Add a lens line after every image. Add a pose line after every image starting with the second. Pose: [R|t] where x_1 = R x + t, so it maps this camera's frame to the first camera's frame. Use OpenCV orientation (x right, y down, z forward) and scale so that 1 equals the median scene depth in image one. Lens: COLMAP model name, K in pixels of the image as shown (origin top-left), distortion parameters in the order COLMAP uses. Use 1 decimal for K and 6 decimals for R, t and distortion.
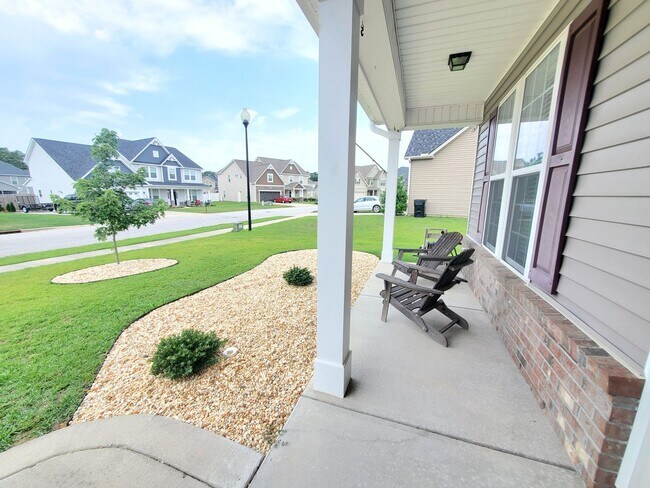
lens RADIAL K [[259.5, 0, 321.2], [0, 259.5, 245.8], [0, 0, 1]] dist [0.001504, 0.000131]
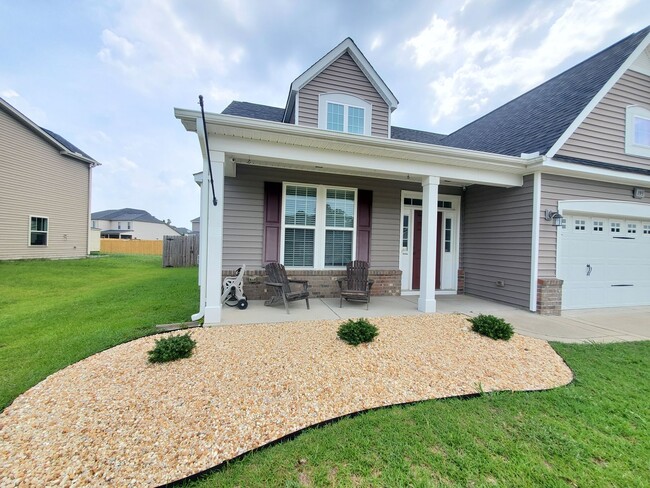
lens RADIAL K [[259.2, 0, 319.9], [0, 259.2, 245.8], [0, 0, 1]] dist [0.001252, -0.000566]
pose [[-0.581104, -0.023292, 0.813496, -1.352140], [0.127665, 0.984606, 0.119386, -0.526240], [-0.803753, 0.173231, -0.569185, 3.068905]]
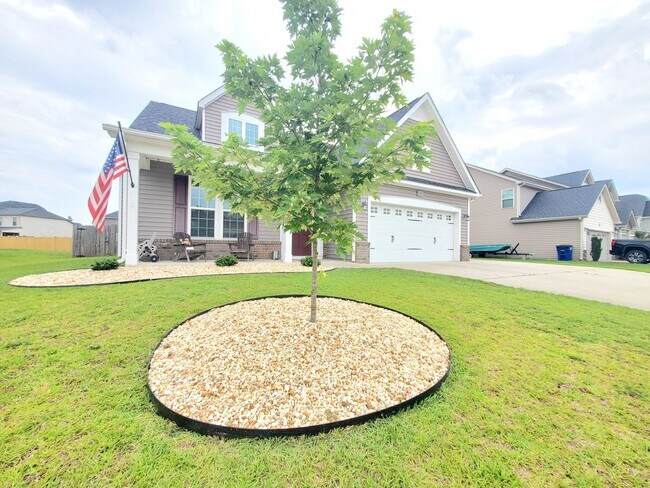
lens RADIAL K [[259.2, 0, 319.9], [0, 259.2, 245.8], [0, 0, 1]] dist [0.001252, -0.000566]
pose [[-0.758753, -0.013663, 0.651235, -2.841800], [0.107920, 0.983326, 0.146368, -0.247540], [-0.642376, 0.181339, -0.744627, 3.488290]]
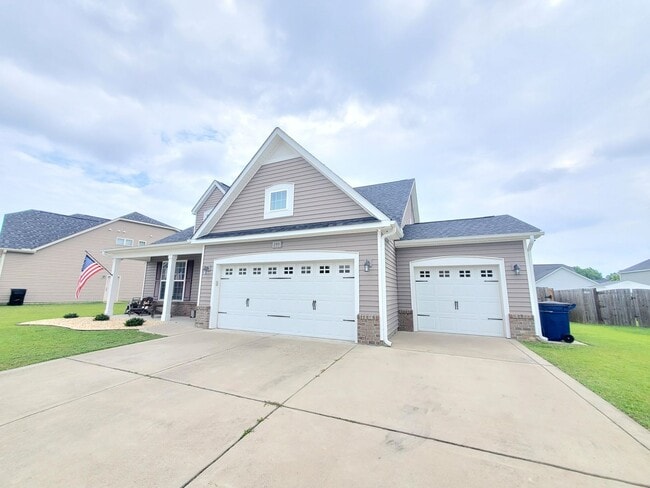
lens RADIAL K [[259.5, 0, 321.2], [0, 259.5, 245.8], [0, 0, 1]] dist [0.001504, 0.000131]
pose [[0.070090, 0.165180, 0.983770, -4.885911], [0.181748, 0.967574, -0.175409, 0.534479], [-0.980844, 0.191093, 0.037796, -2.439761]]
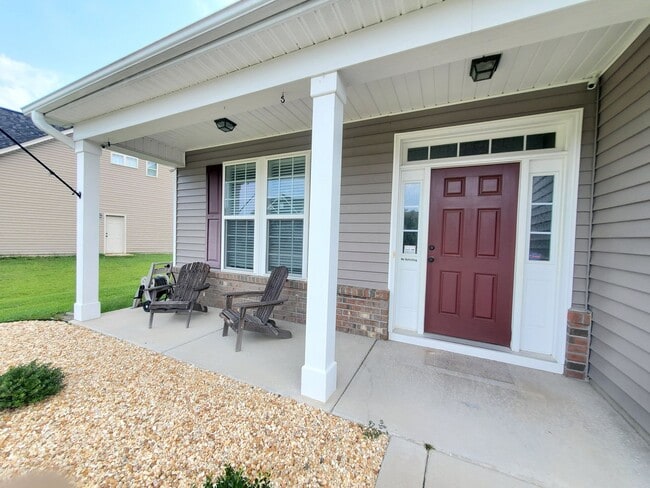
lens RADIAL K [[259.2, 0, 319.9], [0, 259.2, 245.8], [0, 0, 1]] dist [0.001252, -0.000566]
pose [[0.097266, -0.034098, 0.994674, -1.008053], [0.166183, 0.985939, 0.017548, -0.109722], [-0.981286, 0.163591, 0.101564, 0.743769]]
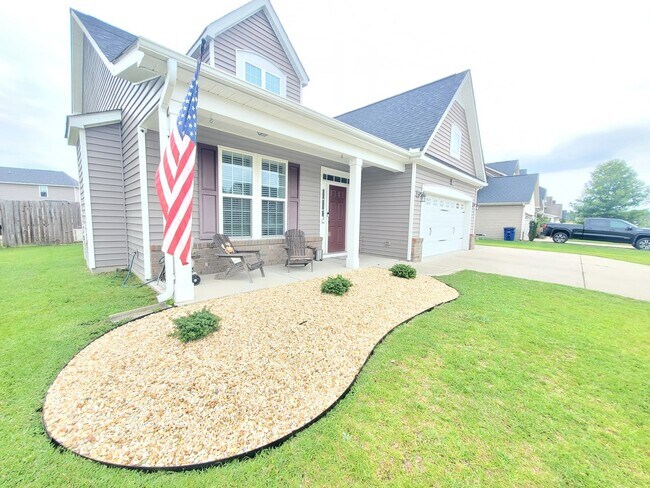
lens RADIAL K [[259.2, 0, 319.9], [0, 259.2, 245.8], [0, 0, 1]] dist [0.001252, -0.000566]
pose [[-0.911209, -0.064820, 0.406812, -0.847962], [0.055465, 0.959246, 0.277077, -0.626693], [-0.408193, 0.275039, -0.870478, 3.762588]]
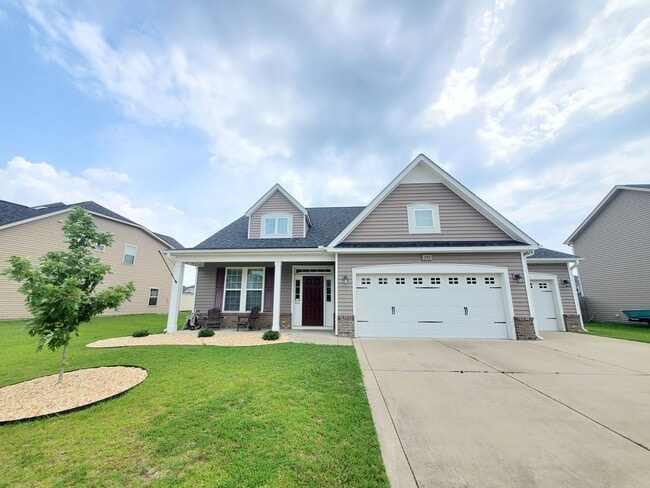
lens RADIAL K [[259.5, 0, 321.2], [0, 259.5, 245.8], [0, 0, 1]] dist [0.001504, 0.000131]
pose [[-0.281033, 0.199172, 0.938803, -4.745208], [0.182108, 0.971522, -0.151599, -0.150051], [-0.942262, 0.128359, -0.309301, 1.414147]]
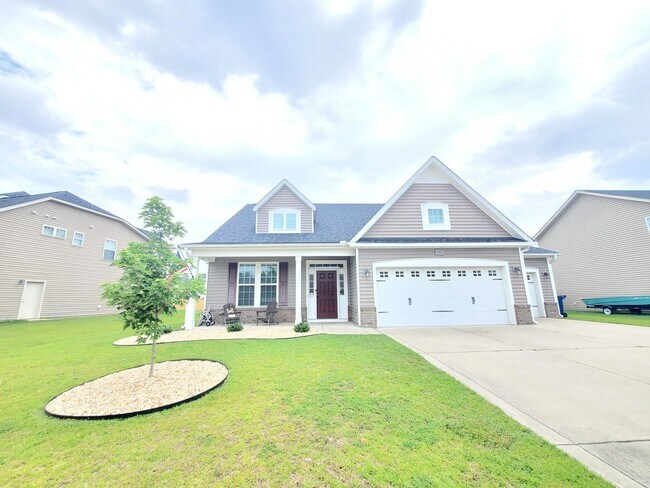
lens RADIAL K [[259.5, 0, 321.2], [0, 259.5, 245.8], [0, 0, 1]] dist [0.001504, 0.000131]
pose [[-0.387422, 0.183937, 0.903367, -4.573513], [0.192783, 0.974394, -0.115722, -0.282776], [-0.901520, 0.129320, -0.412961, 2.320268]]
